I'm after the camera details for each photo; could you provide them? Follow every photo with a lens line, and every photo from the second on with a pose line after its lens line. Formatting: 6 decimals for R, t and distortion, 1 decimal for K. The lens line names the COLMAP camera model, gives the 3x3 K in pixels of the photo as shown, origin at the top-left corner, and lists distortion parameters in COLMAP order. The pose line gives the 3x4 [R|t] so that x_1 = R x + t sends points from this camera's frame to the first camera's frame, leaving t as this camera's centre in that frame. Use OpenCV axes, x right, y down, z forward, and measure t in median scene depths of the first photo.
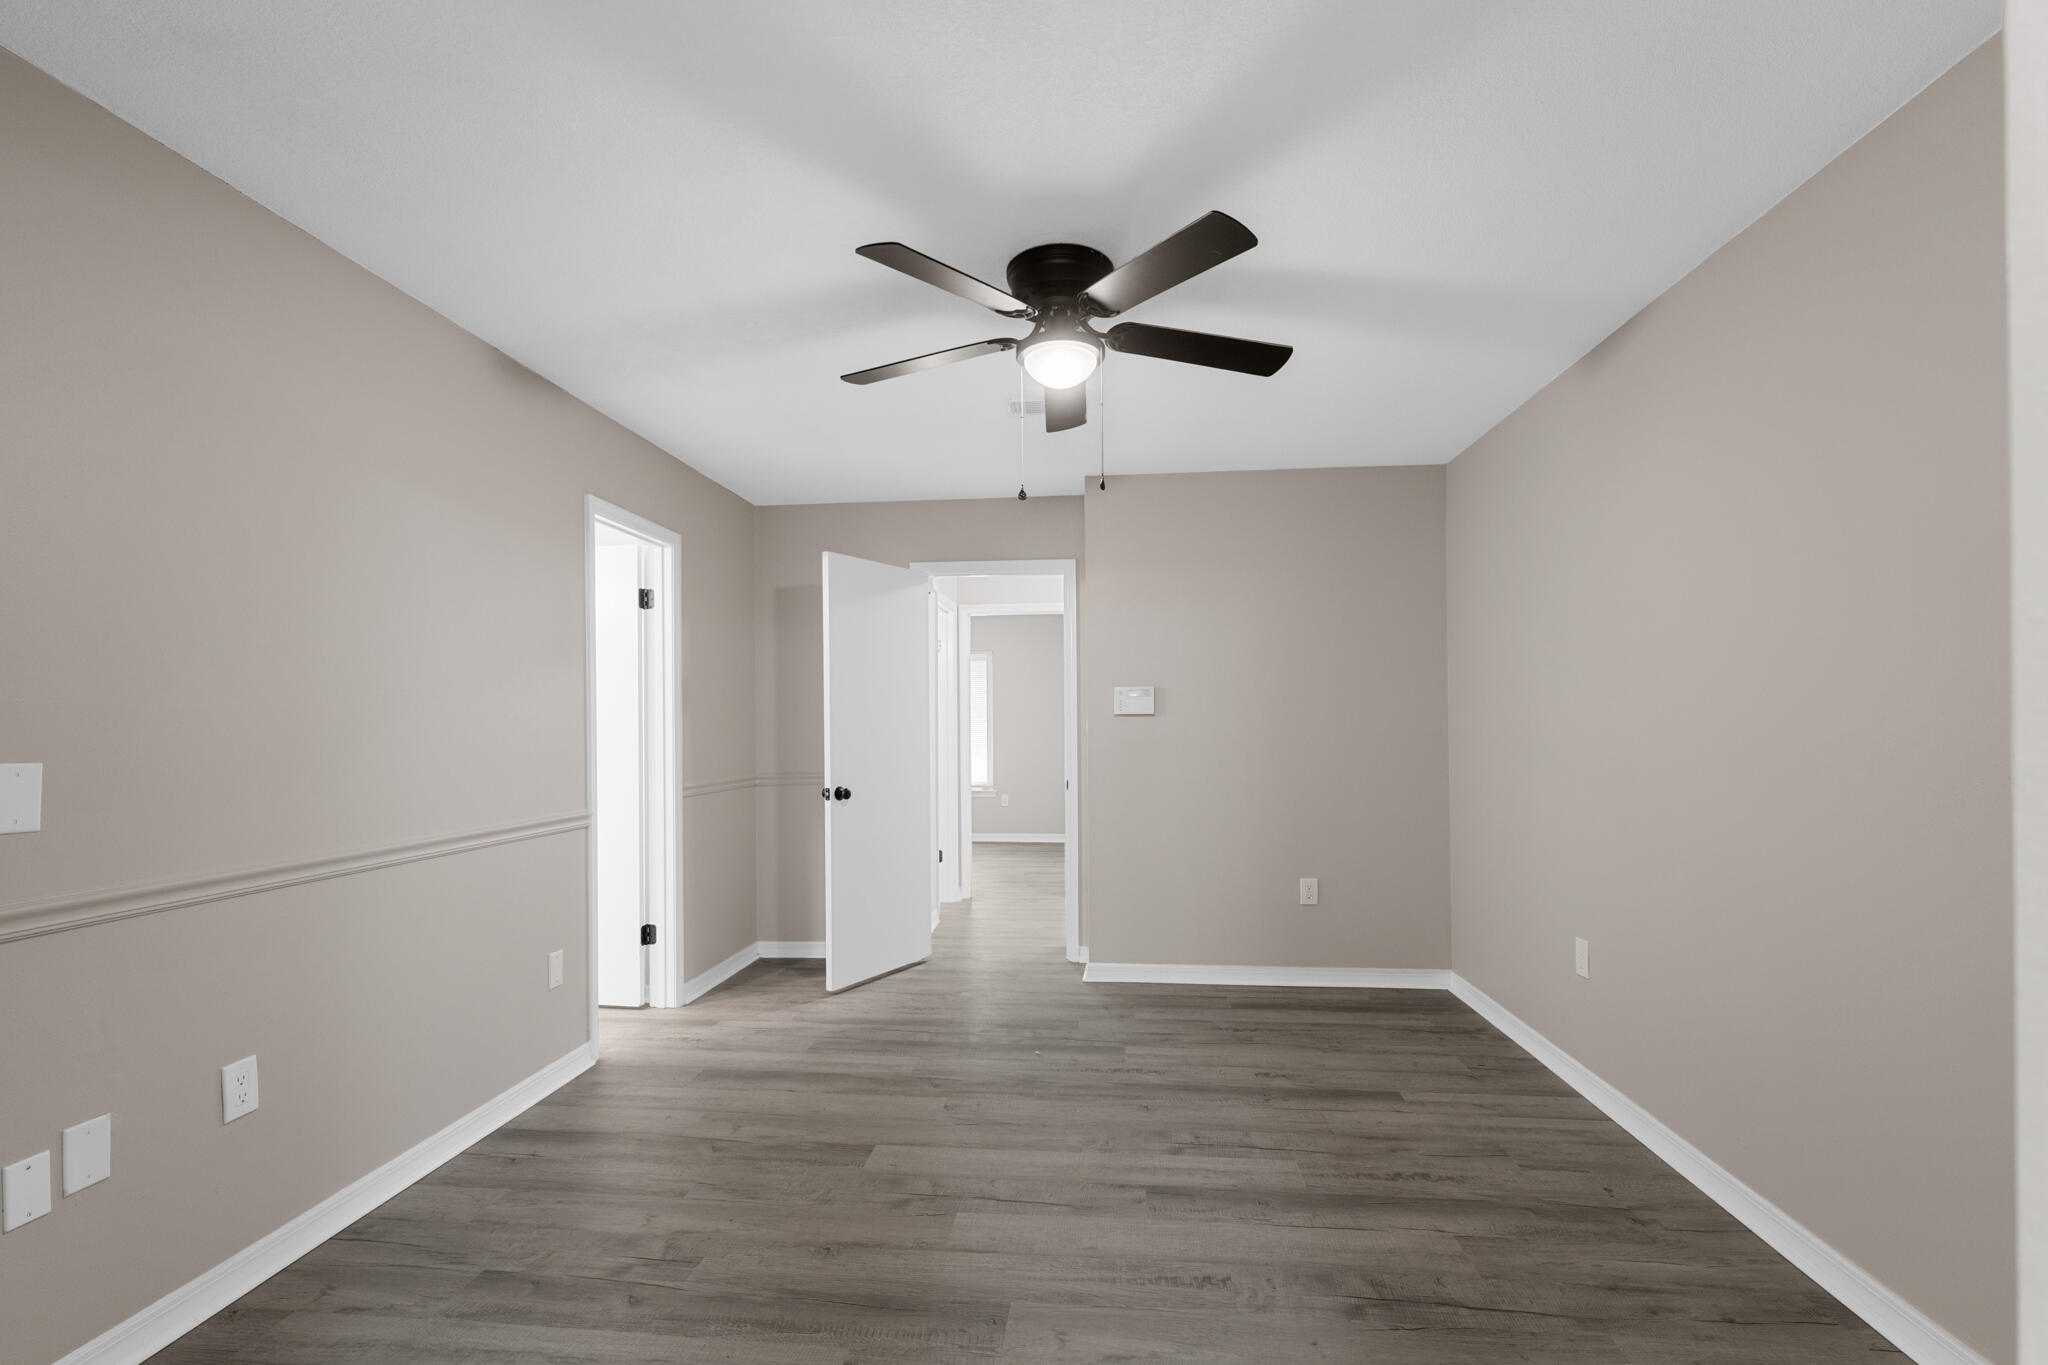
lens RADIAL K [[905.0, 0, 1020.2], [0, 905.0, 712.7], [0, 0, 1]] dist [0.000651, 0.000024]
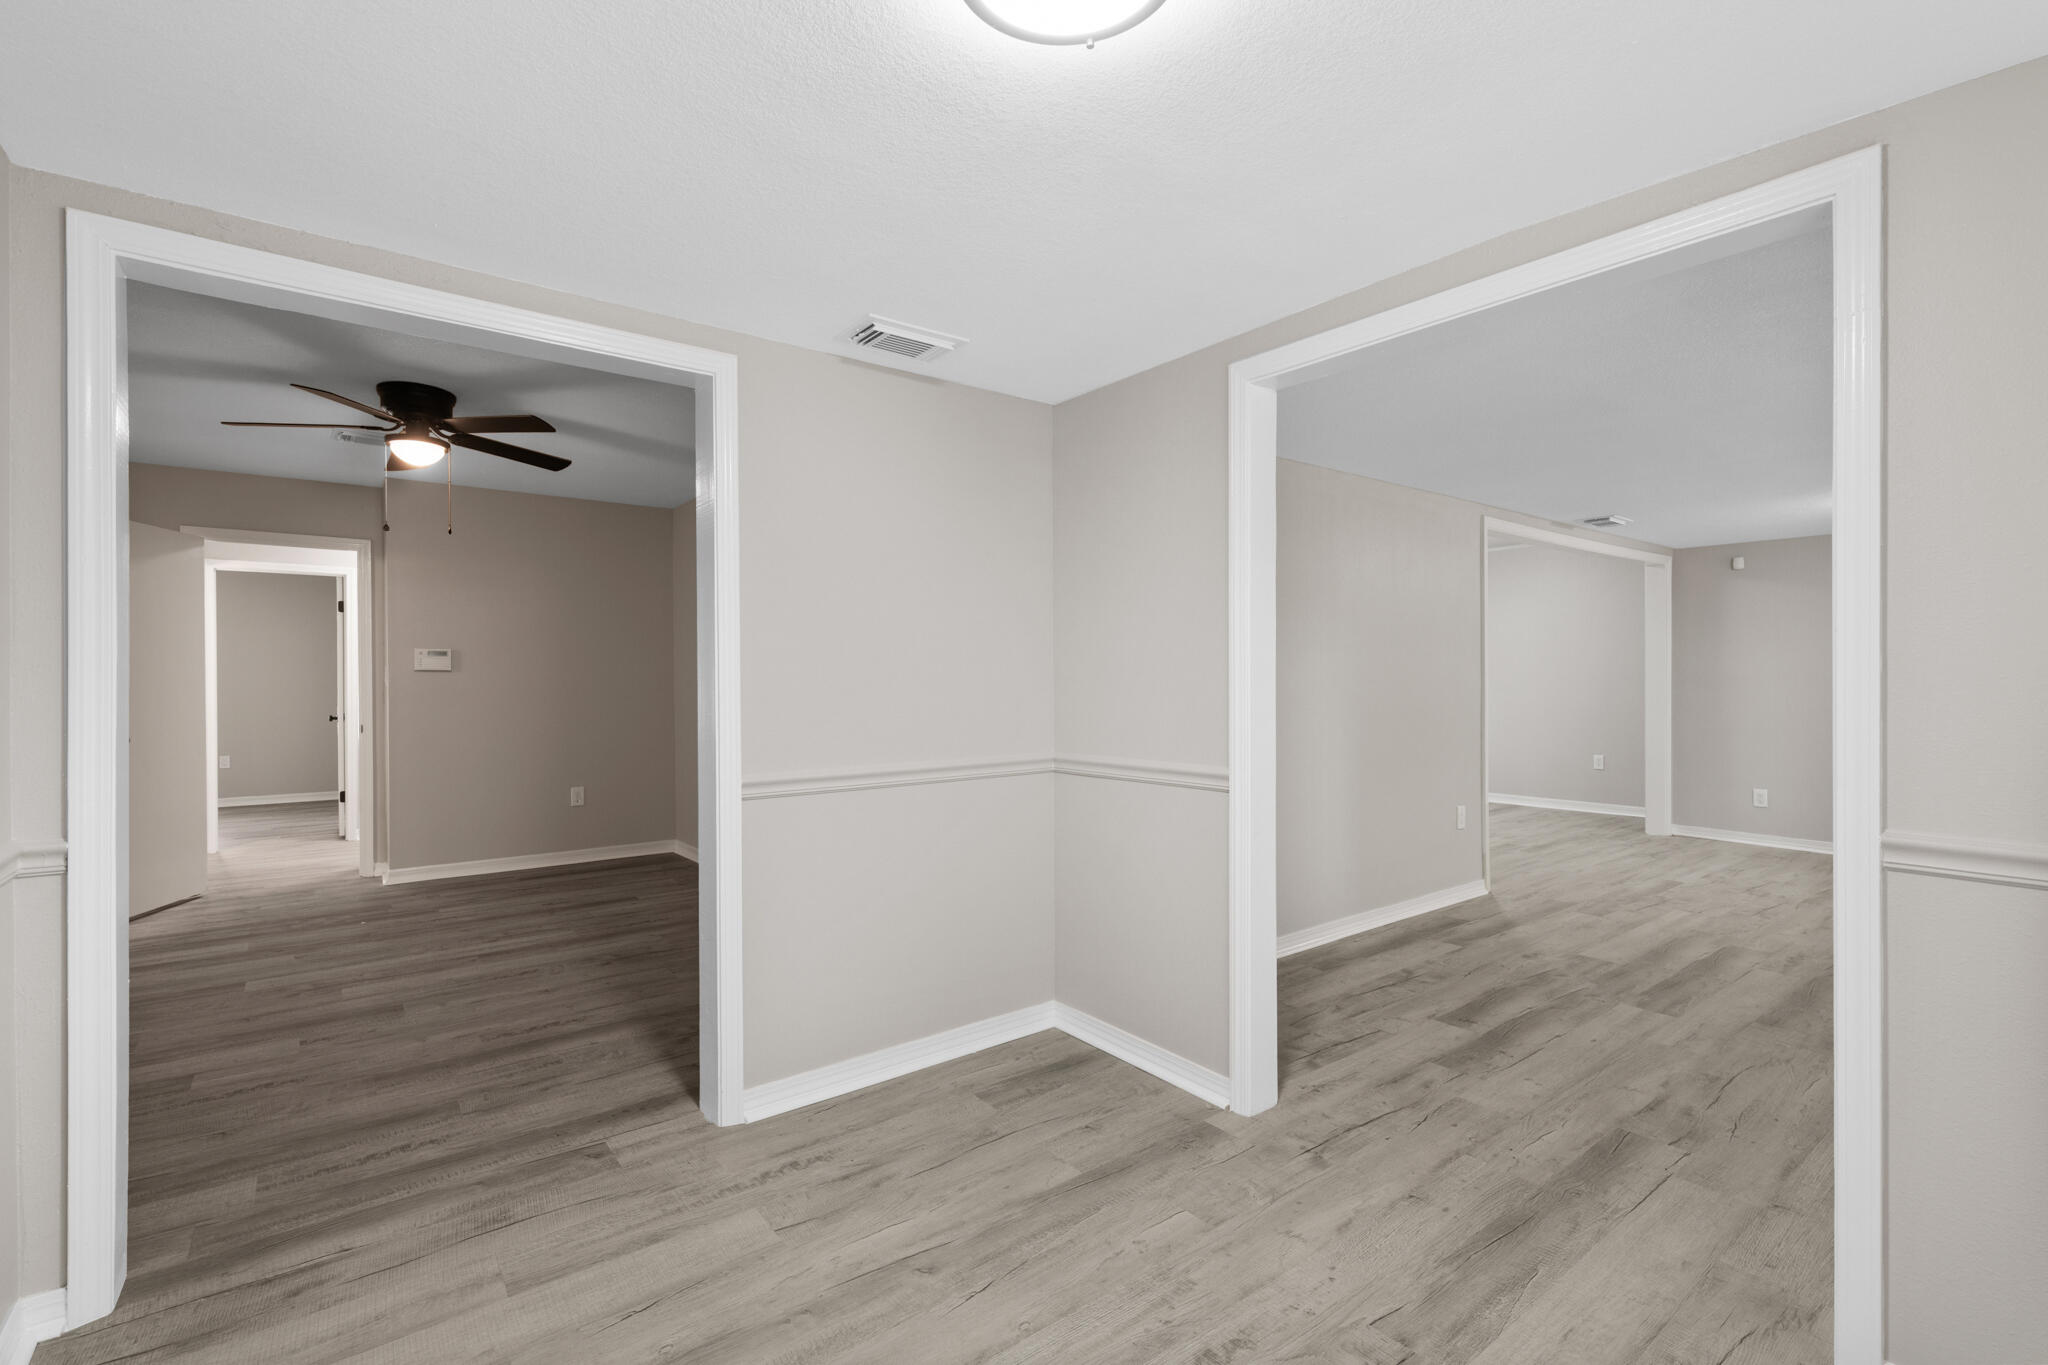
lens RADIAL K [[923.8, 0, 1024.0], [0, 923.8, 682.5], [0, 0, 1]] dist [0.001977, 0.000264]
pose [[0.720565, -0.003429, 0.693379, -0.279816], [-0.004041, 0.999950, 0.009144, 0.006882], [-0.693375, -0.009391, 0.720515, -0.816886]]
